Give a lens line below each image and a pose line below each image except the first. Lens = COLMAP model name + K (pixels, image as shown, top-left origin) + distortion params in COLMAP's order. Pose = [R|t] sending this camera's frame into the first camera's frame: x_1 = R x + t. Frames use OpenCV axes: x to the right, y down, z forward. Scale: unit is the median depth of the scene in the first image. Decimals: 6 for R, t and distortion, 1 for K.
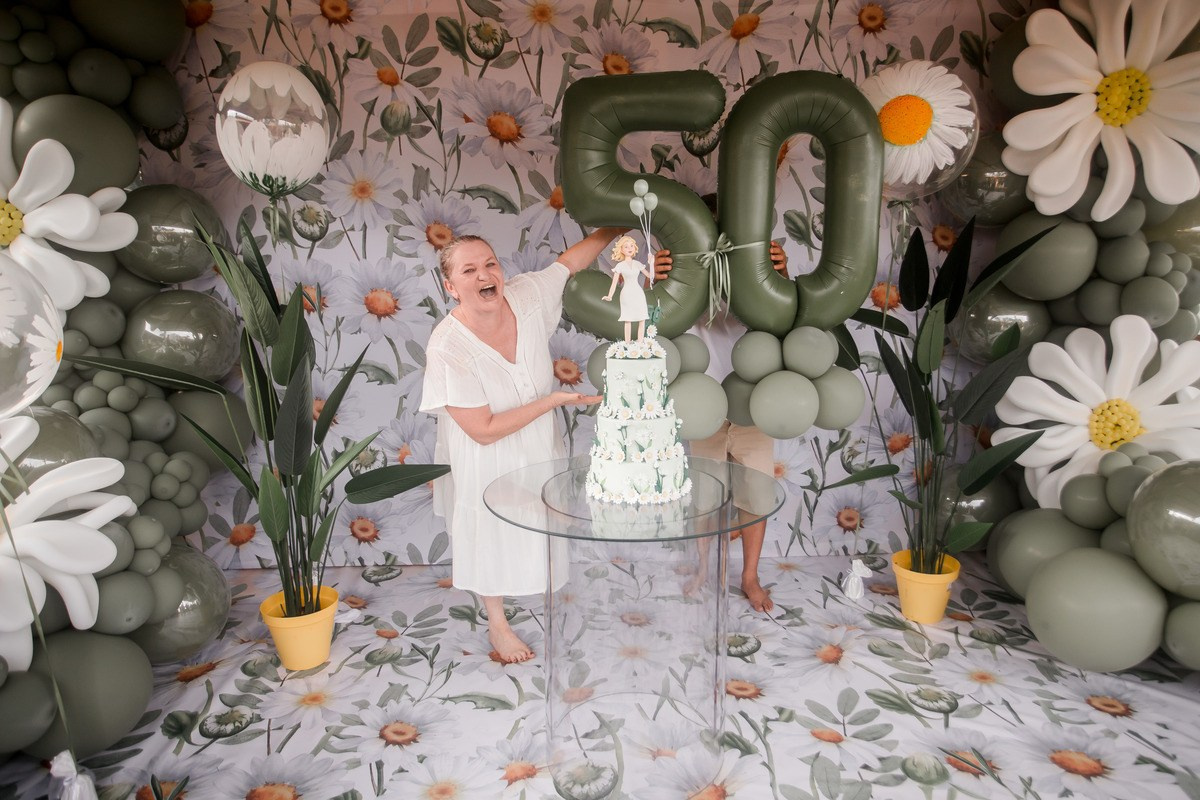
lens RADIAL K [[805.9, 0, 639.8], [0, 805.9, 379.3], [0, 0, 1]] dist [-0.060029, 0.056608]
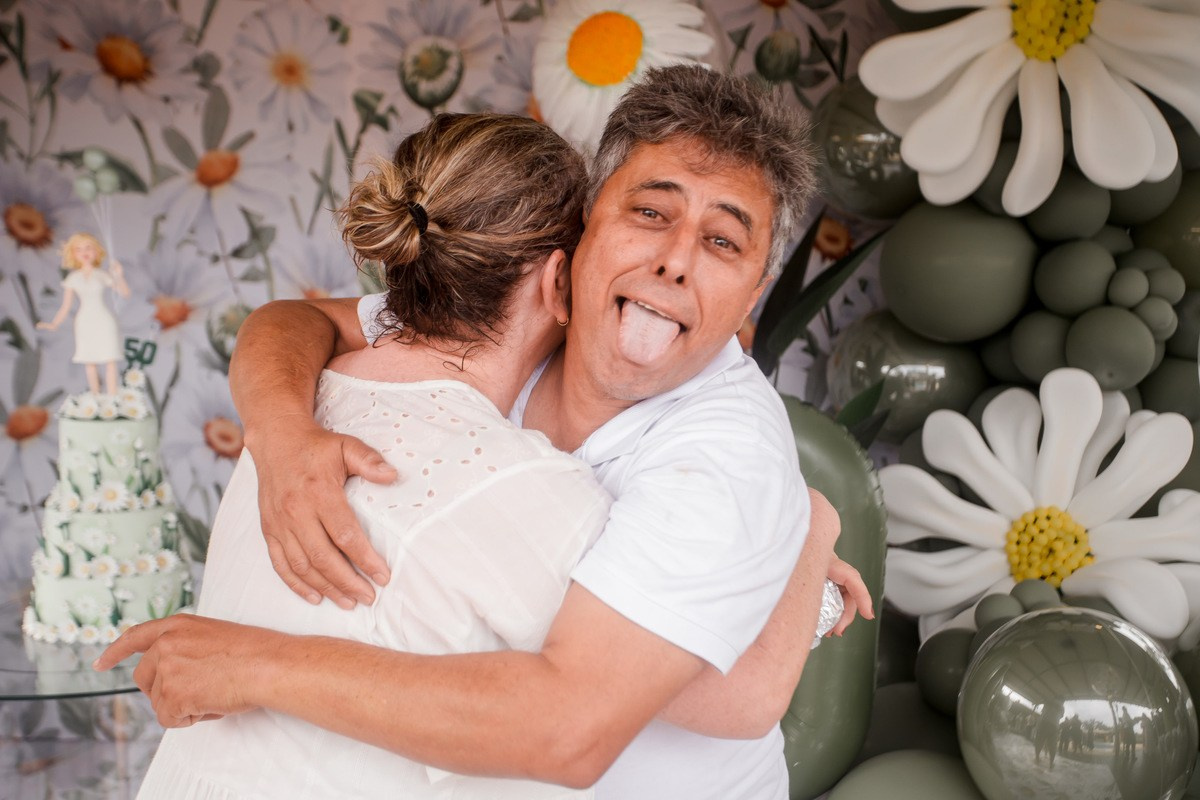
lens RADIAL K [[1310.0, 0, 600.0], [0, 1310.0, 400.0], [0, 0, 1]] dist [0.016846, 0.145891]
pose [[0.997182, 0.023115, -0.071377, 0.322129], [-0.026288, 0.998693, -0.043832, -0.003412], [0.070271, 0.045585, 0.996486, -0.026051]]
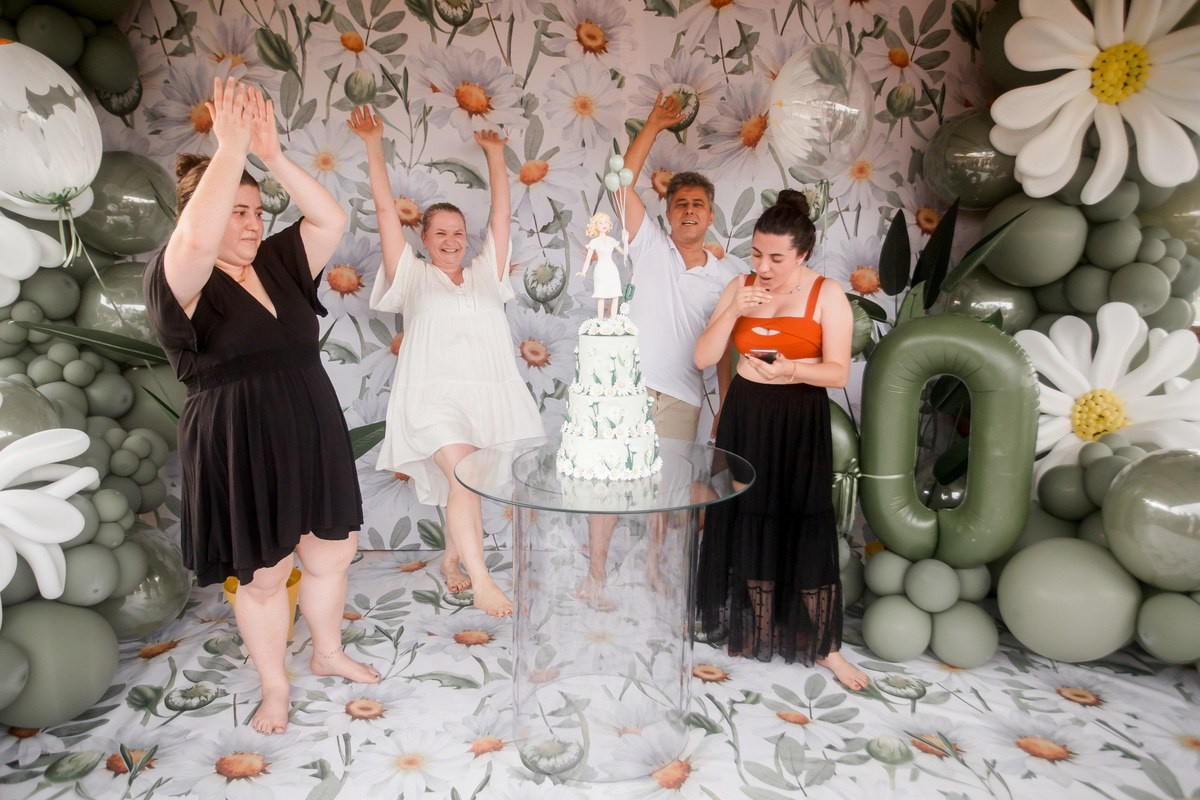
lens RADIAL K [[863.3, 0, 602.1], [0, 863.3, 403.7], [0, 0, 1]] dist [-0.038417, 0.059423]
pose [[0.999873, 0.015504, -0.003706, -0.005031], [-0.015359, 0.999223, 0.036286, 0.013557], [0.004266, -0.036225, 0.999335, -0.049712]]
